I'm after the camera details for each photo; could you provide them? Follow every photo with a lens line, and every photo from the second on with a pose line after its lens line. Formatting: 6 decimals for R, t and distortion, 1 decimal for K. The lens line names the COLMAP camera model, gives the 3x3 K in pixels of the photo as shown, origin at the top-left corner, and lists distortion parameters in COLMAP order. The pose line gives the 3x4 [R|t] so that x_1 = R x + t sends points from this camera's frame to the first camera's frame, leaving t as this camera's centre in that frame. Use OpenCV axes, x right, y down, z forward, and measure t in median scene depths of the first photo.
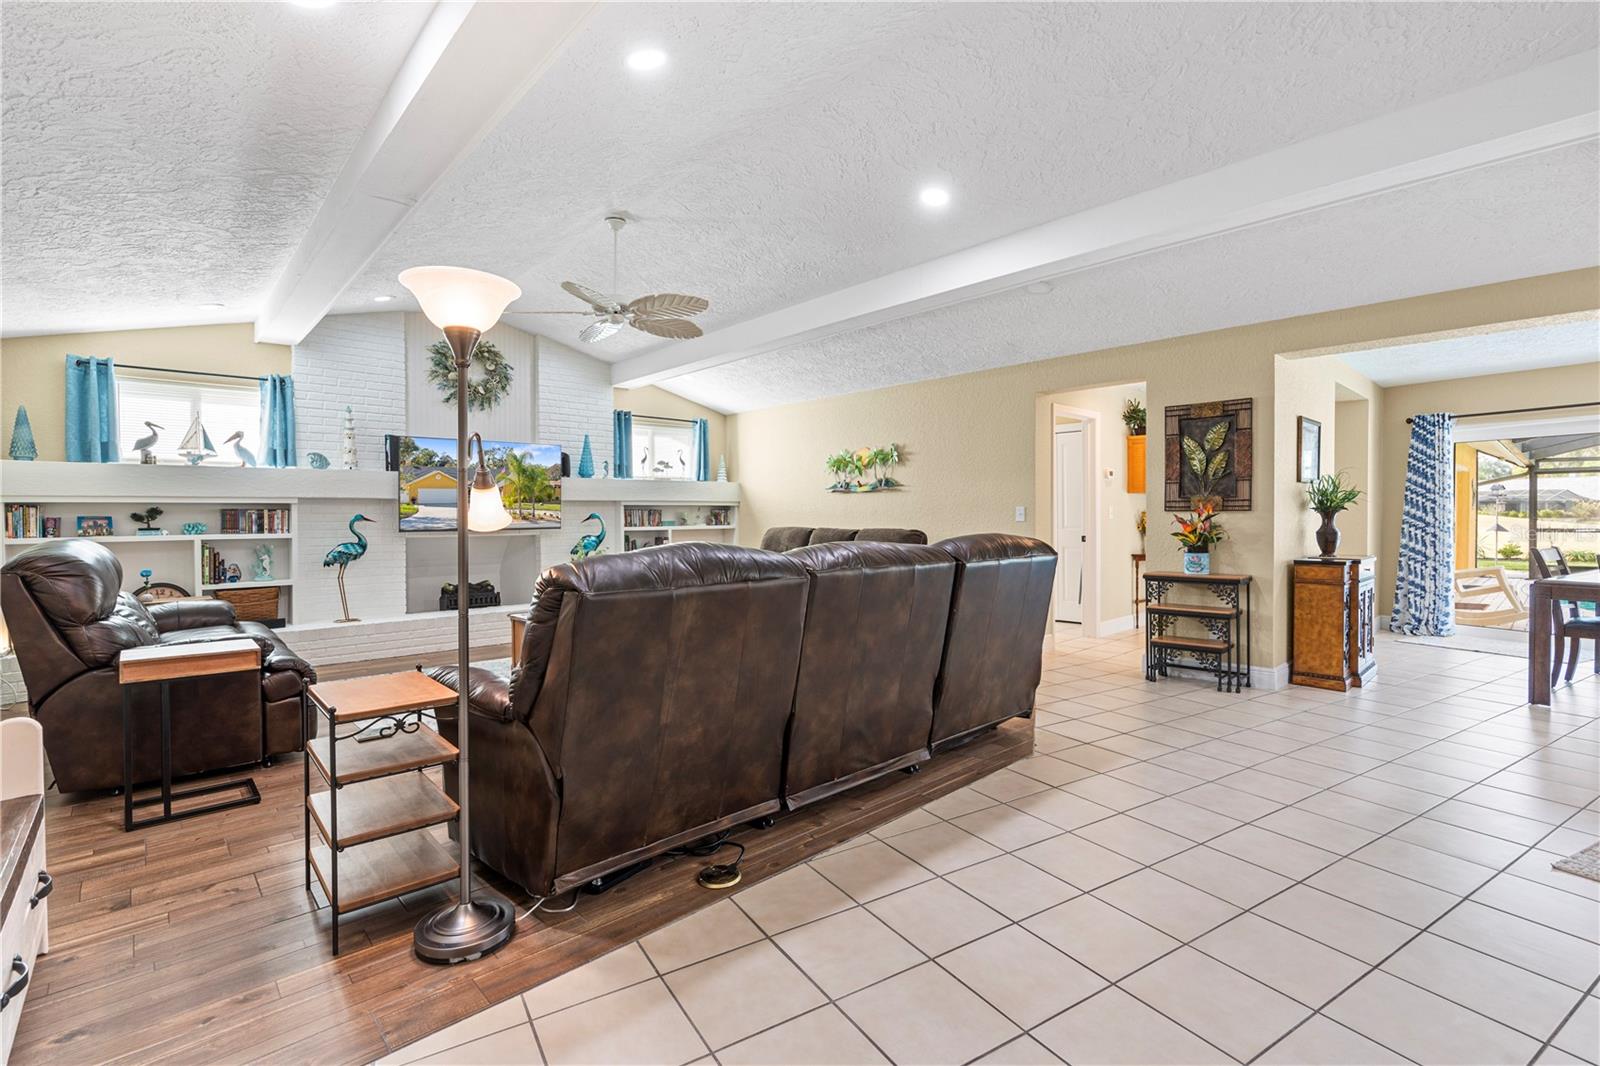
lens RADIAL K [[729.1, 0, 755.5], [0, 729.1, 532.9], [0, 0, 1]] dist [-0.009125, 0.003751]
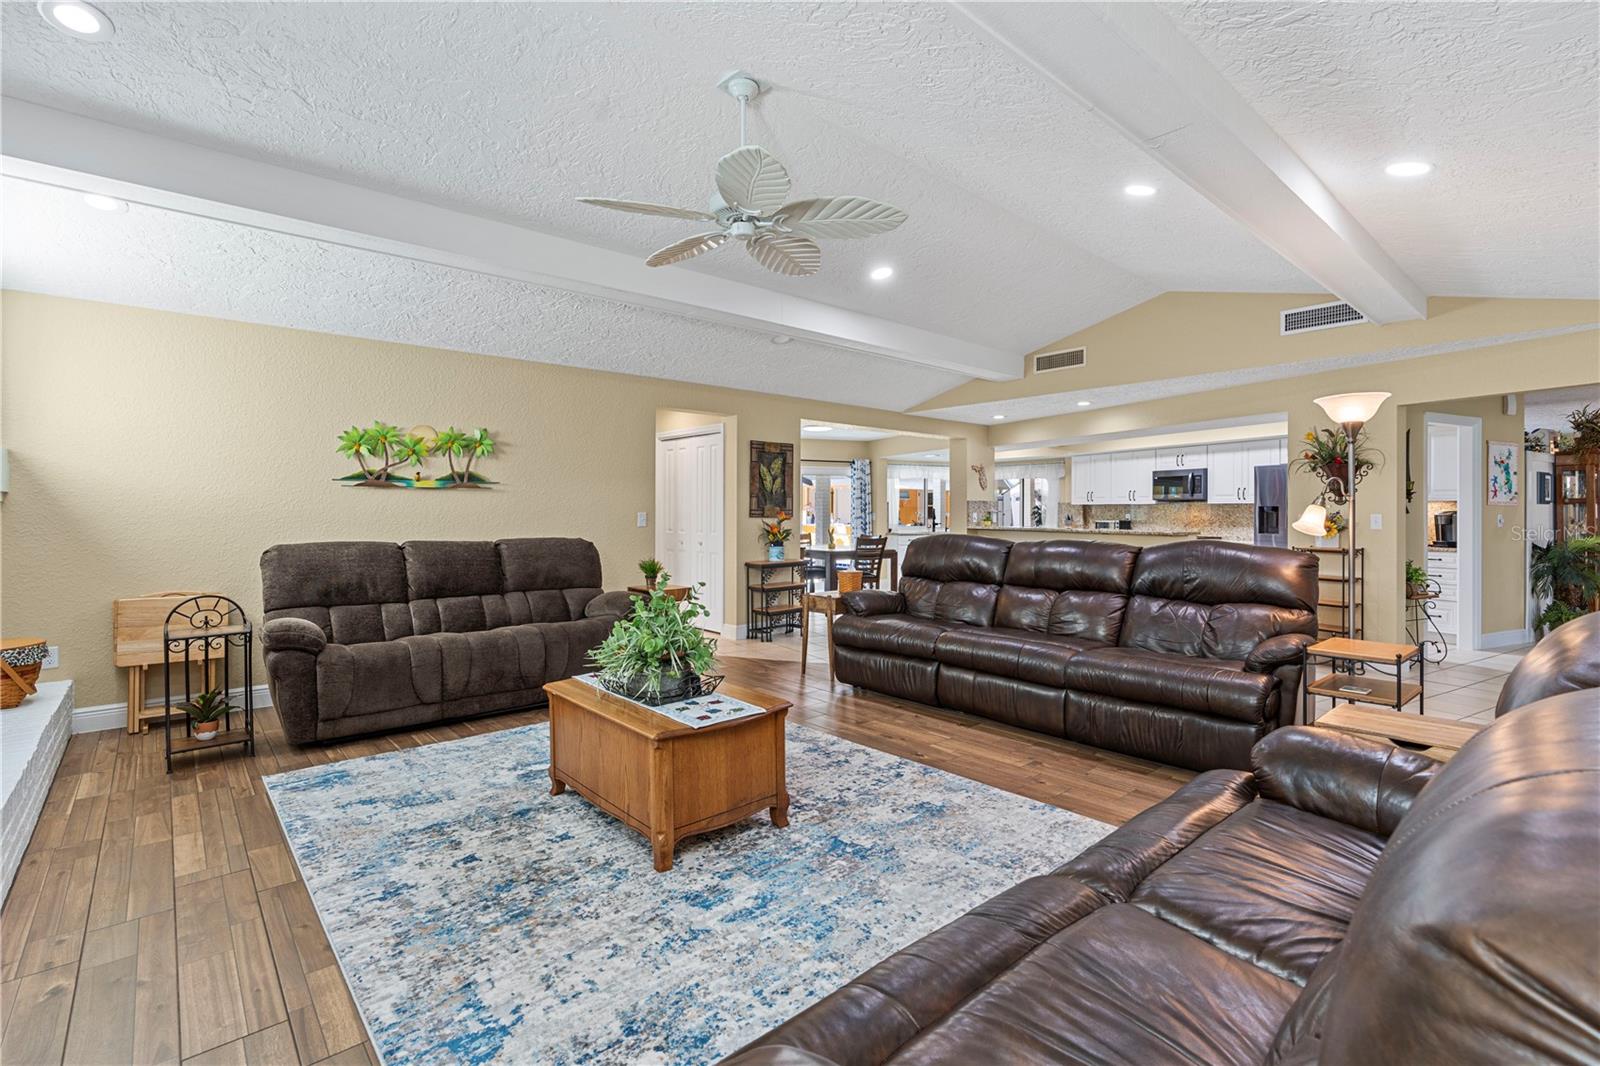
lens RADIAL K [[729.1, 0, 807.8], [0, 729.1, 507.7], [0, 0, 1]] dist [-0.009125, 0.003751]
pose [[-0.026082, 0.008991, 0.999619, -0.597145], [0.022370, 0.999714, -0.008408, -0.024523], [-0.999409, 0.022143, -0.026275, 0.687424]]
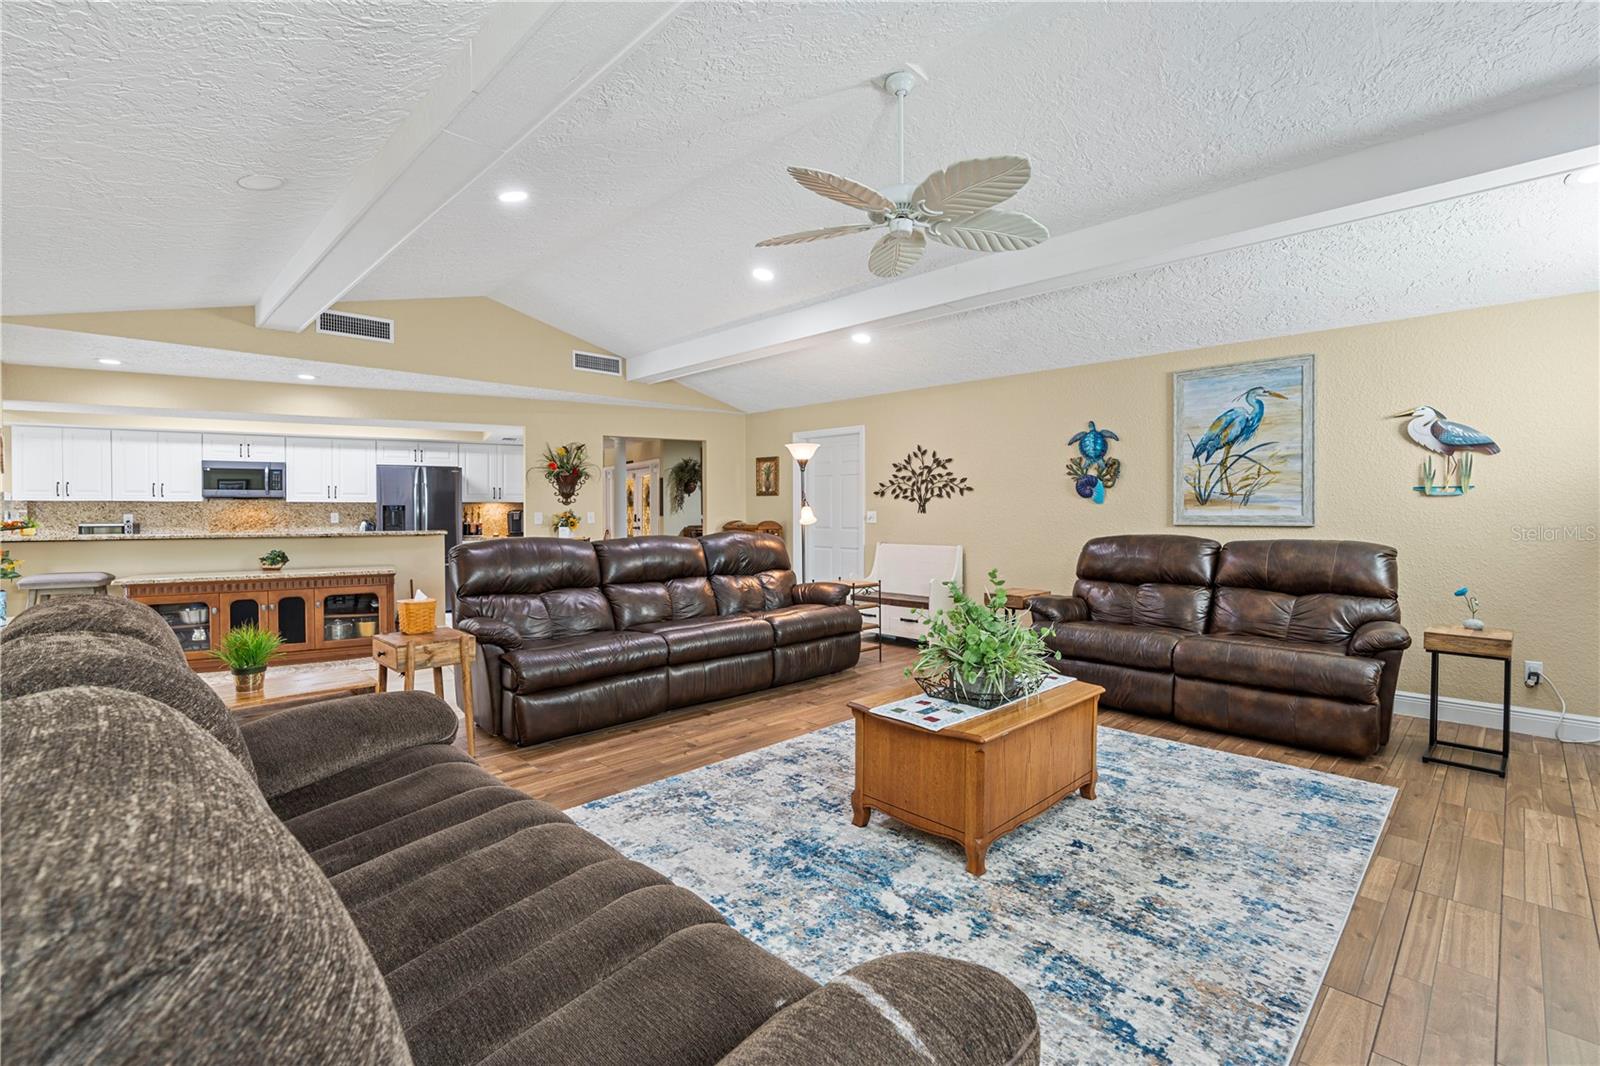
lens RADIAL K [[729.1, 0, 789.2], [0, 729.1, 519.9], [0, 0, 1]] dist [-0.009125, 0.003751]
pose [[-0.996814, 0.006003, -0.079538, -0.019623], [0.003181, 0.999362, 0.035566, -0.037219], [0.079701, 0.035200, -0.996197, 1.174190]]
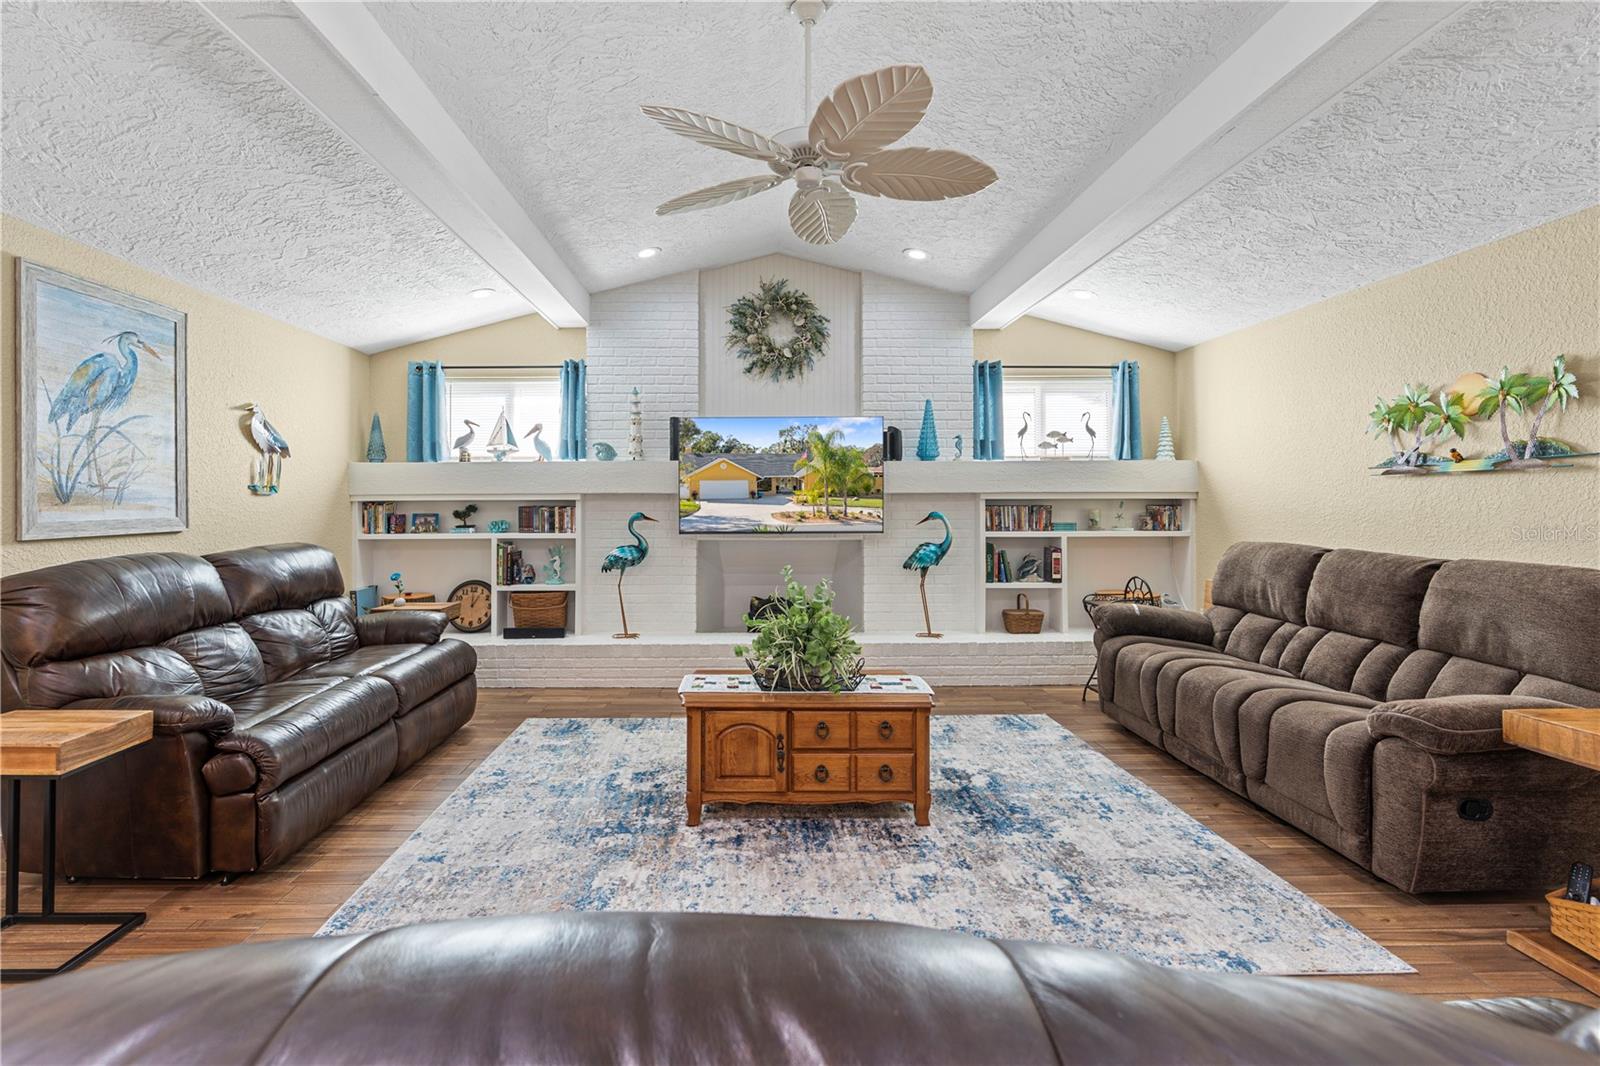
lens RADIAL K [[729.1, 0, 754.7], [0, 729.1, 496.4], [0, 0, 1]] dist [-0.009125, 0.003751]
pose [[0.774341, -0.001070, -0.632767, 0.095534], [-0.016191, 0.999638, -0.021503, -0.026450], [0.632561, 0.026896, 0.774043, 0.397090]]
